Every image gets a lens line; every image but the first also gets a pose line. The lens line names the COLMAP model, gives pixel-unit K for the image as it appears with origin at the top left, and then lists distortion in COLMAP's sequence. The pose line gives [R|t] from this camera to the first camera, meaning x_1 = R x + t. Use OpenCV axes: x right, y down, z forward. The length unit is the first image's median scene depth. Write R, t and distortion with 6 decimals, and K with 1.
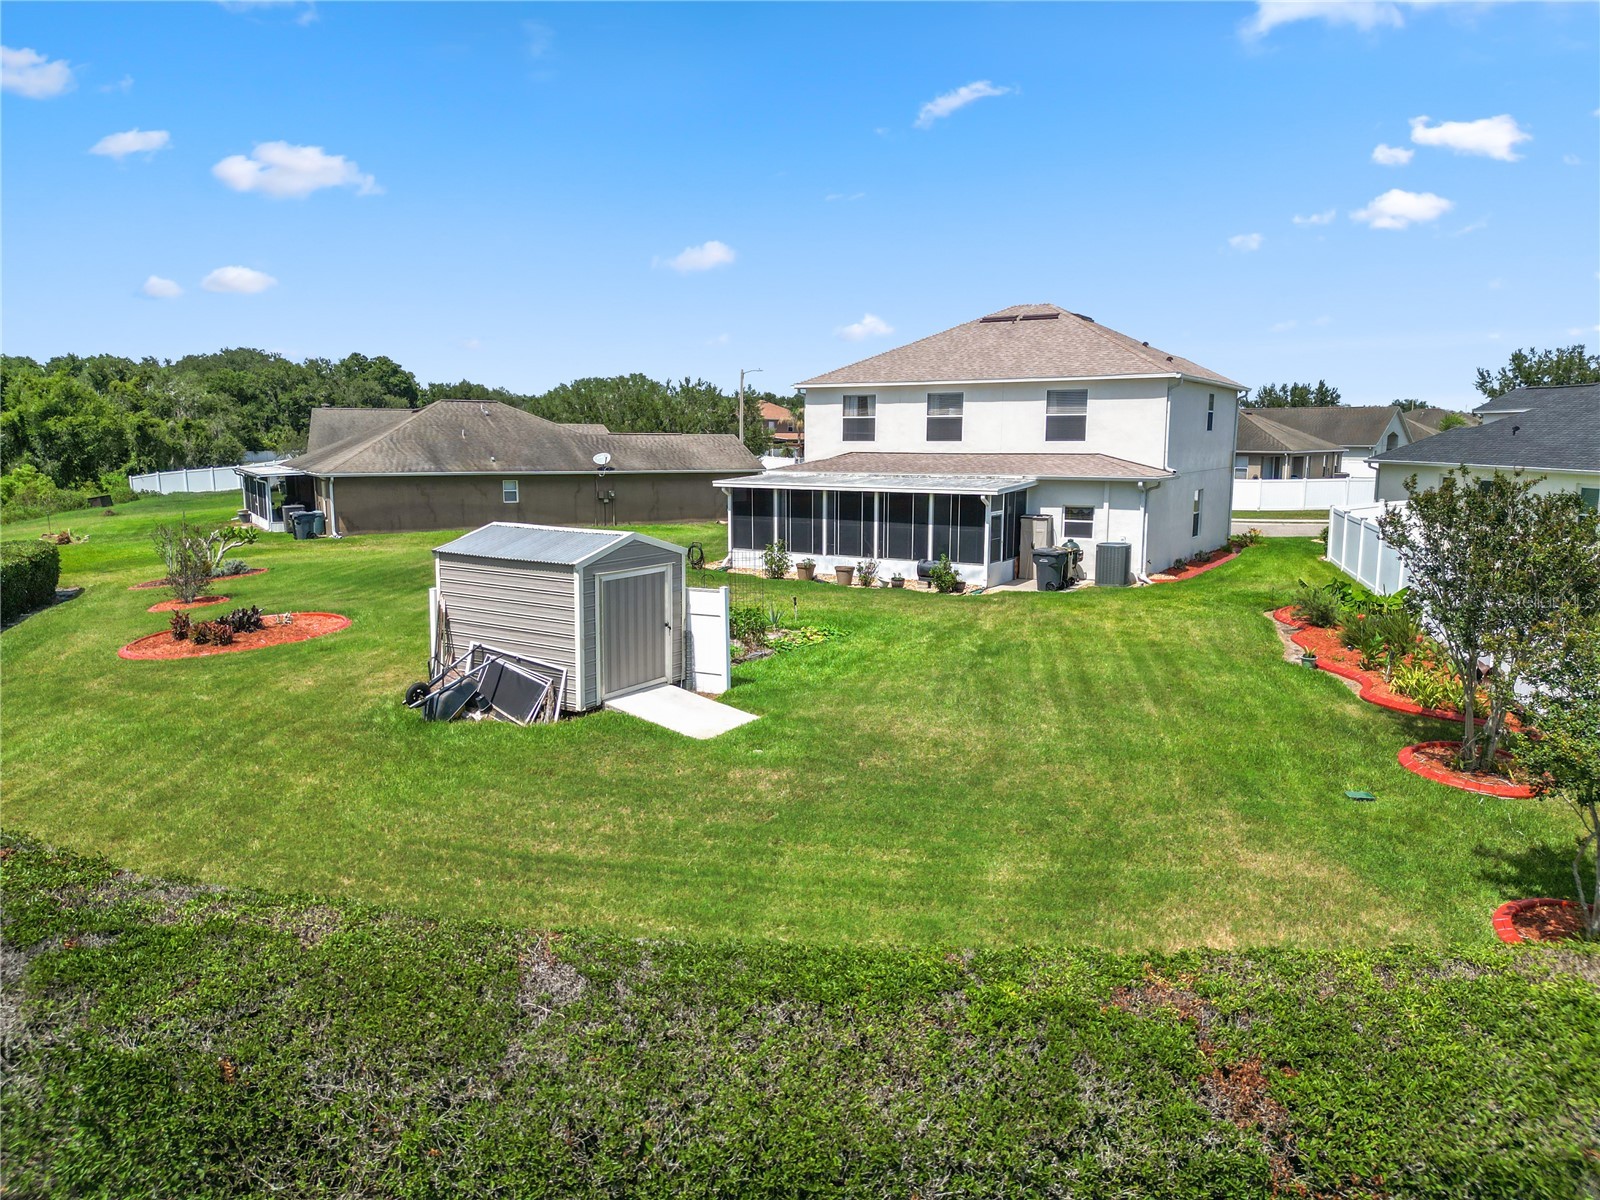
lens RADIAL K [[1113.5, 0, 794.7], [0, 1113.5, 608.1], [0, 0, 1]] dist [0.068824, -0.064418]
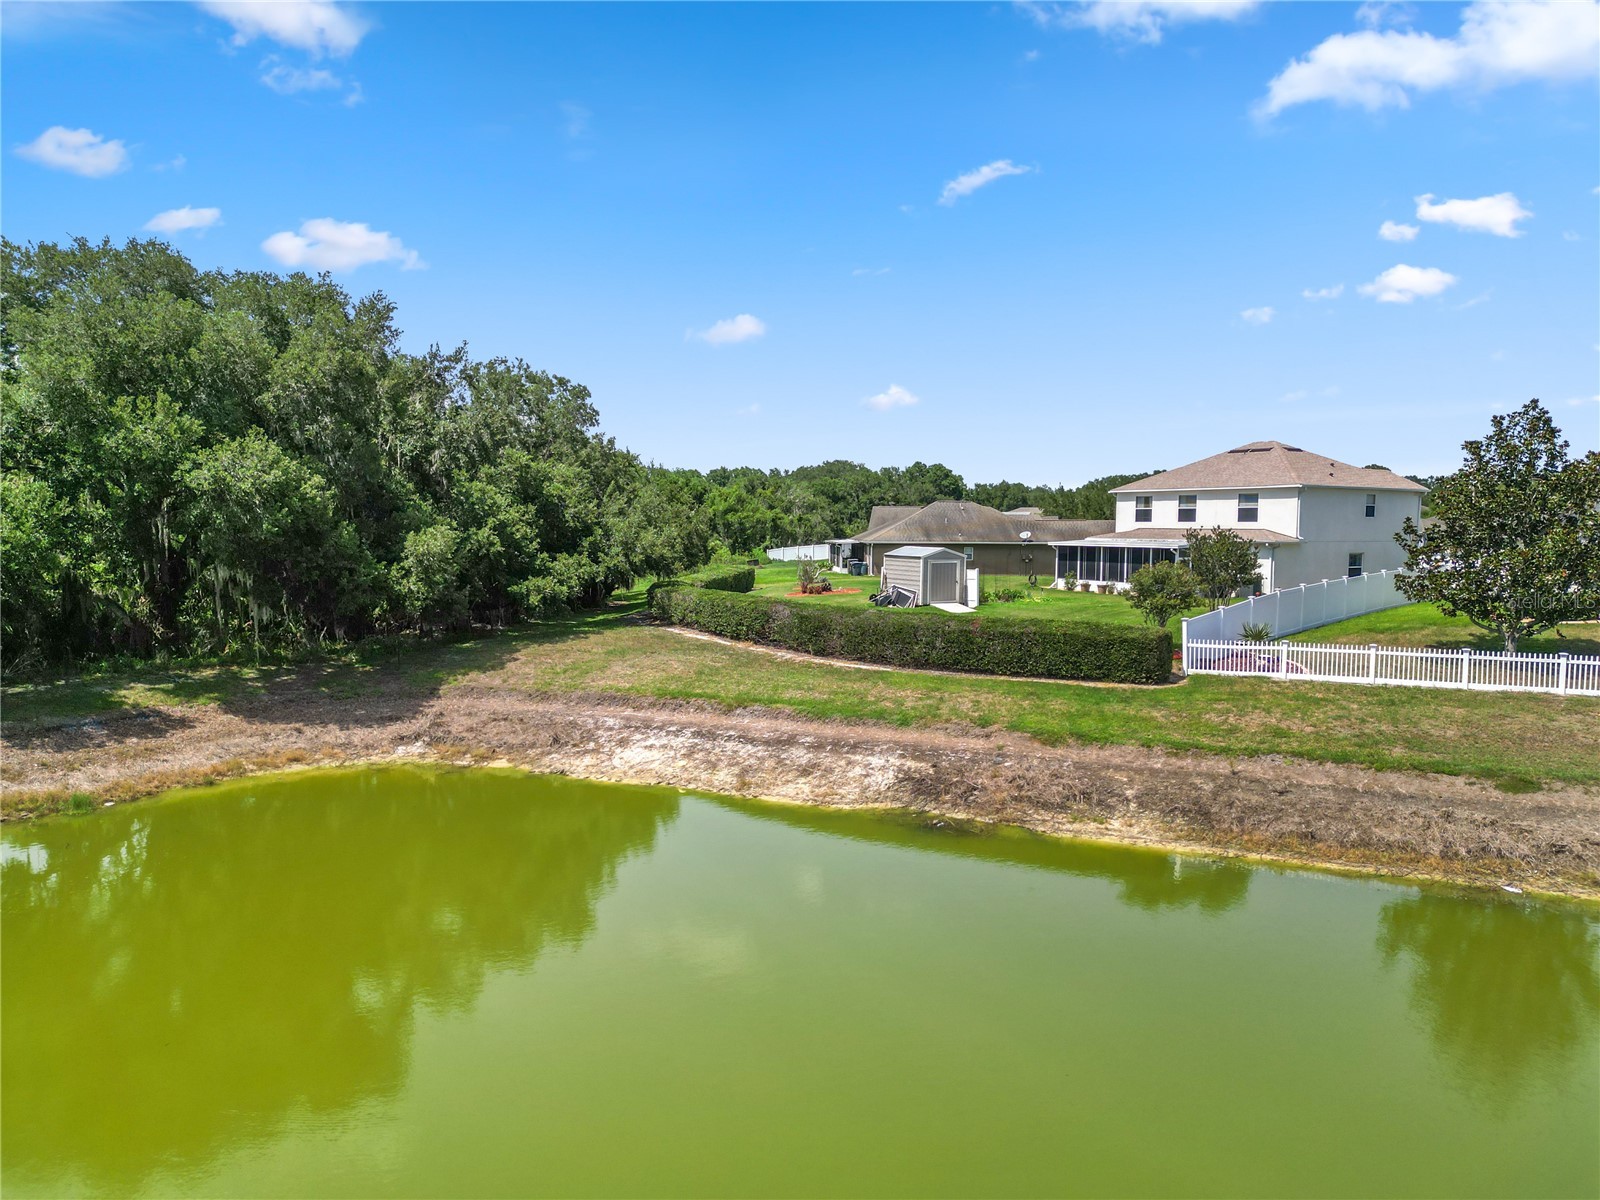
lens RADIAL K [[1113.5, 0, 807.0], [0, 1113.5, 594.6], [0, 0, 1]] dist [0.068824, -0.064418]
pose [[0.889526, 0.030775, -0.455847, 0.197166], [-0.073675, 0.994333, -0.076639, 0.068893], [0.450905, 0.101757, 0.886752, -0.395733]]
